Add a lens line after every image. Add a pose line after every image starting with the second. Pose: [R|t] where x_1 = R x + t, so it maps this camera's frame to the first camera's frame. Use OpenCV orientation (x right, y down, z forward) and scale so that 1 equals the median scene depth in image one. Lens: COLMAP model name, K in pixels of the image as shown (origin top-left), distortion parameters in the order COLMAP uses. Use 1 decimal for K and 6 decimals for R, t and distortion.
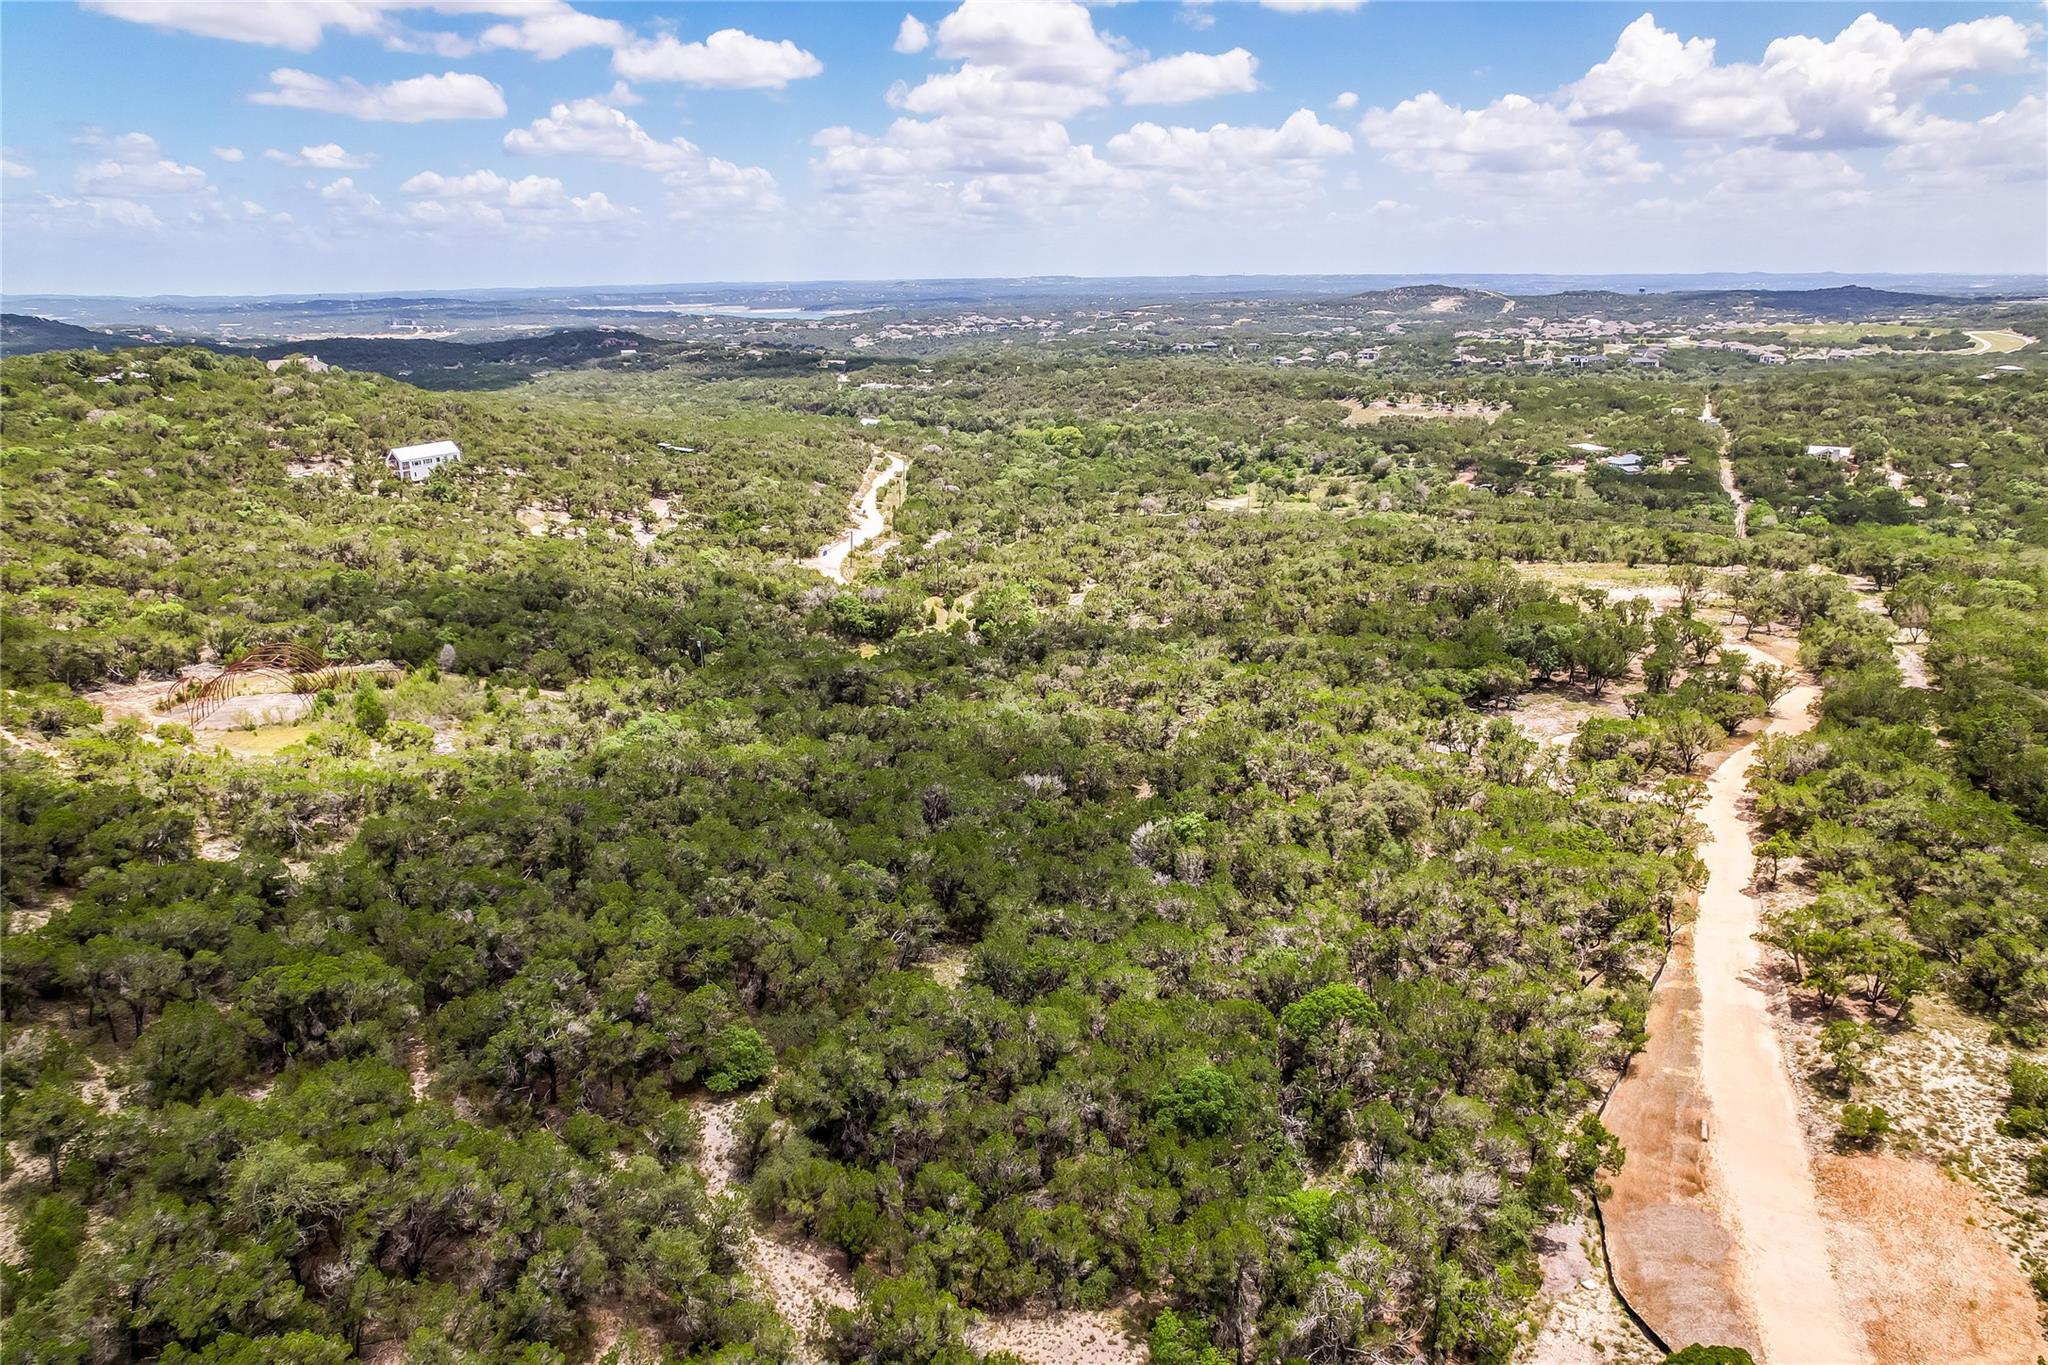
lens RADIAL K [[1302.9, 0, 1017.8], [0, 1302.9, 703.2], [0, 0, 1]] dist [-0.079074, 0.074504]
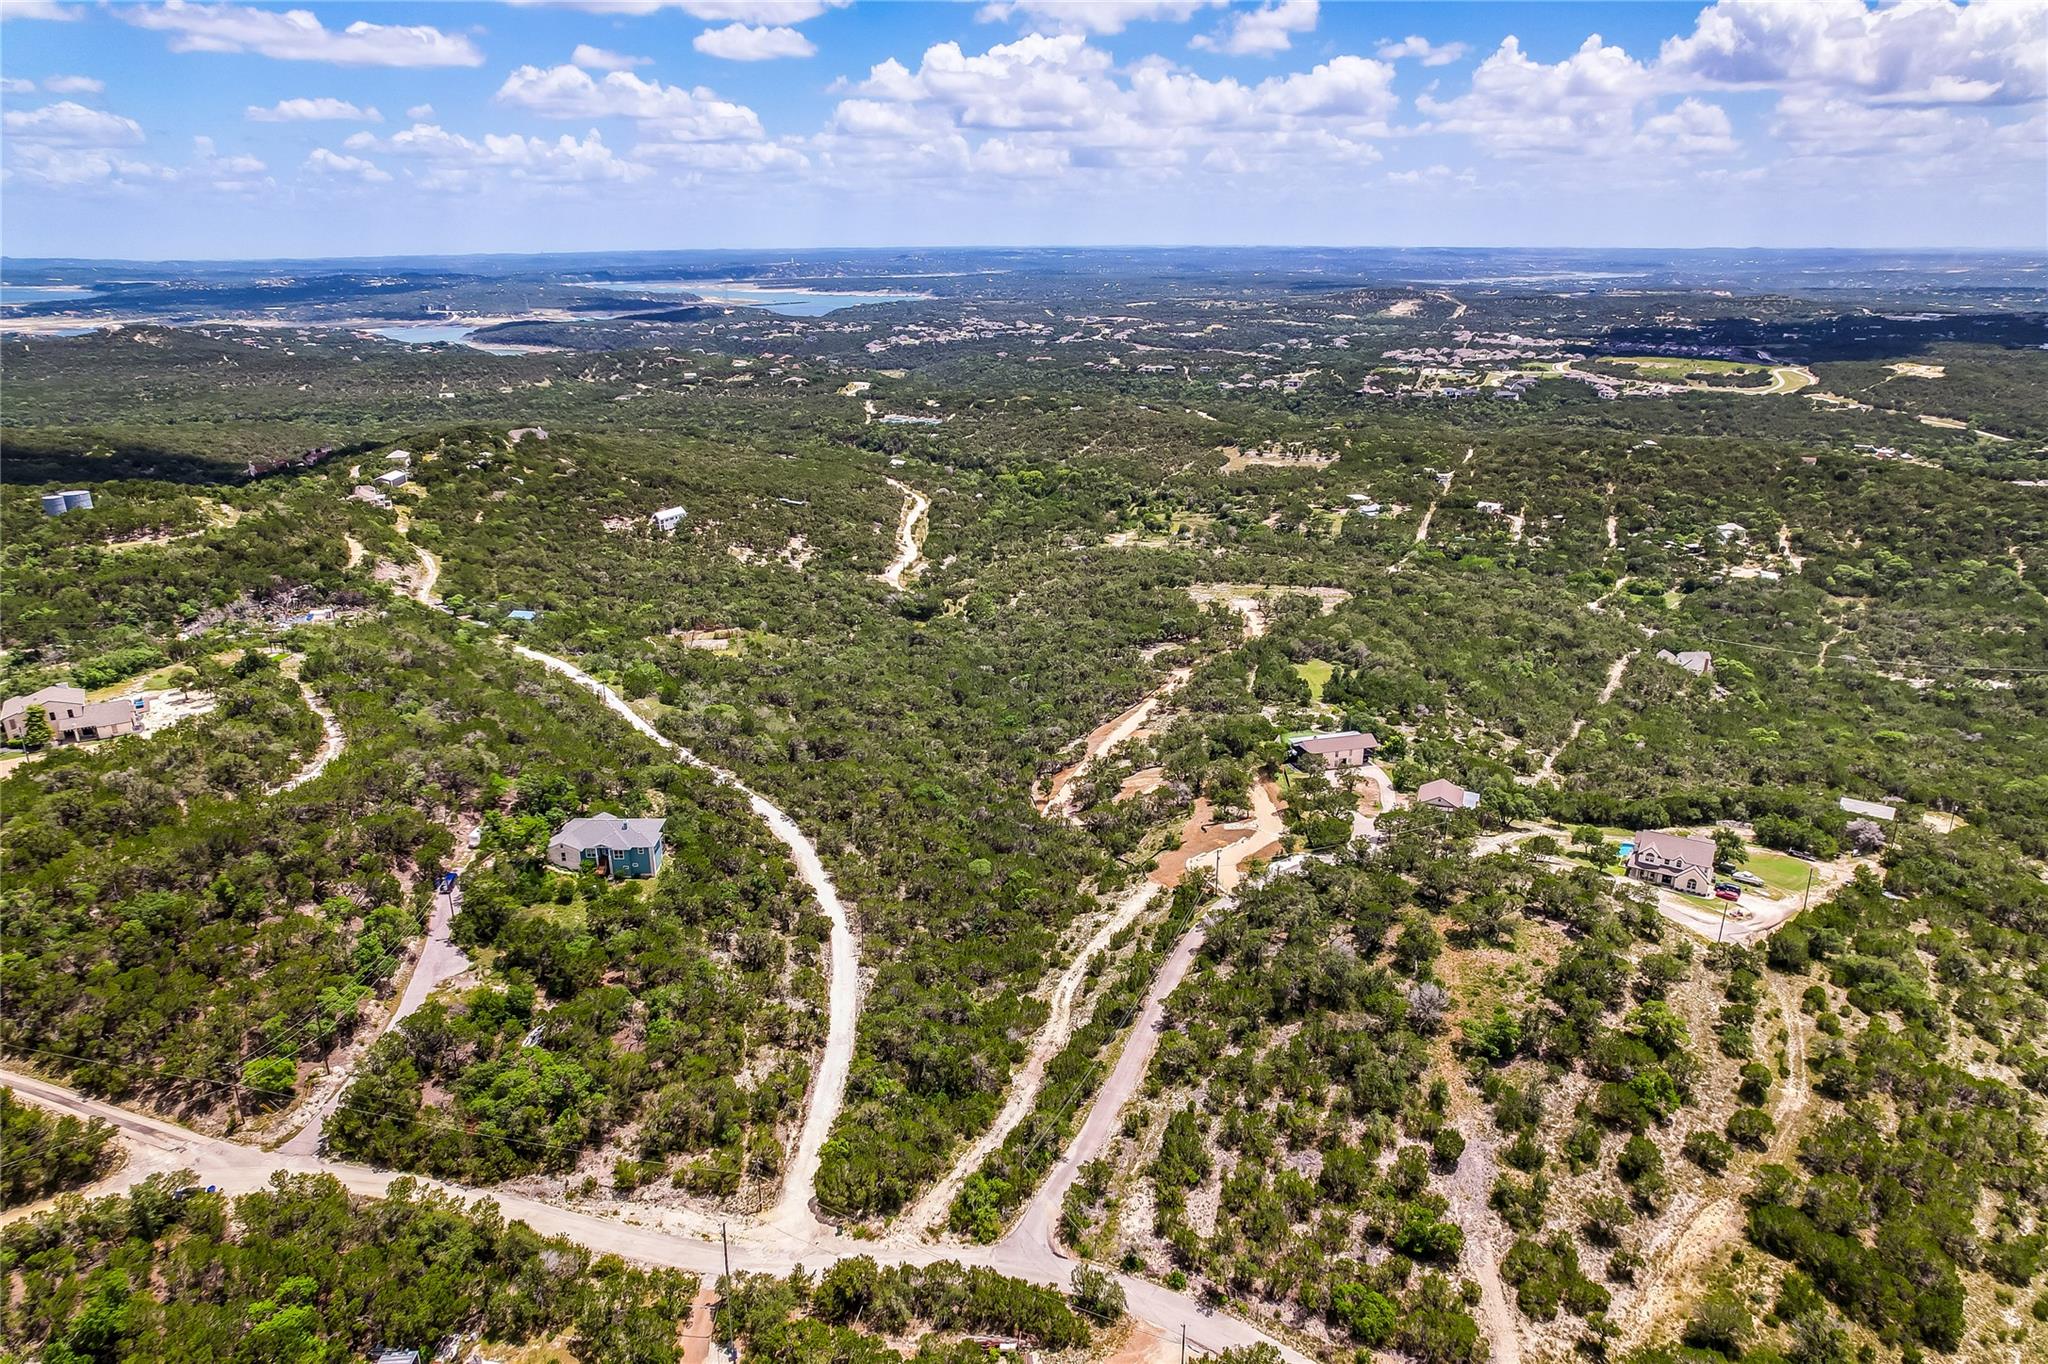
lens RADIAL K [[1308.4, 0, 1040.5], [0, 1308.4, 674.2], [0, 0, 1]] dist [-0.079221, 0.070533]
pose [[0.999821, 0.006478, 0.017798, 0.030725], [-0.006506, 0.999978, 0.001477, 0.023235], [-0.017788, -0.001593, 0.999841, -0.707521]]
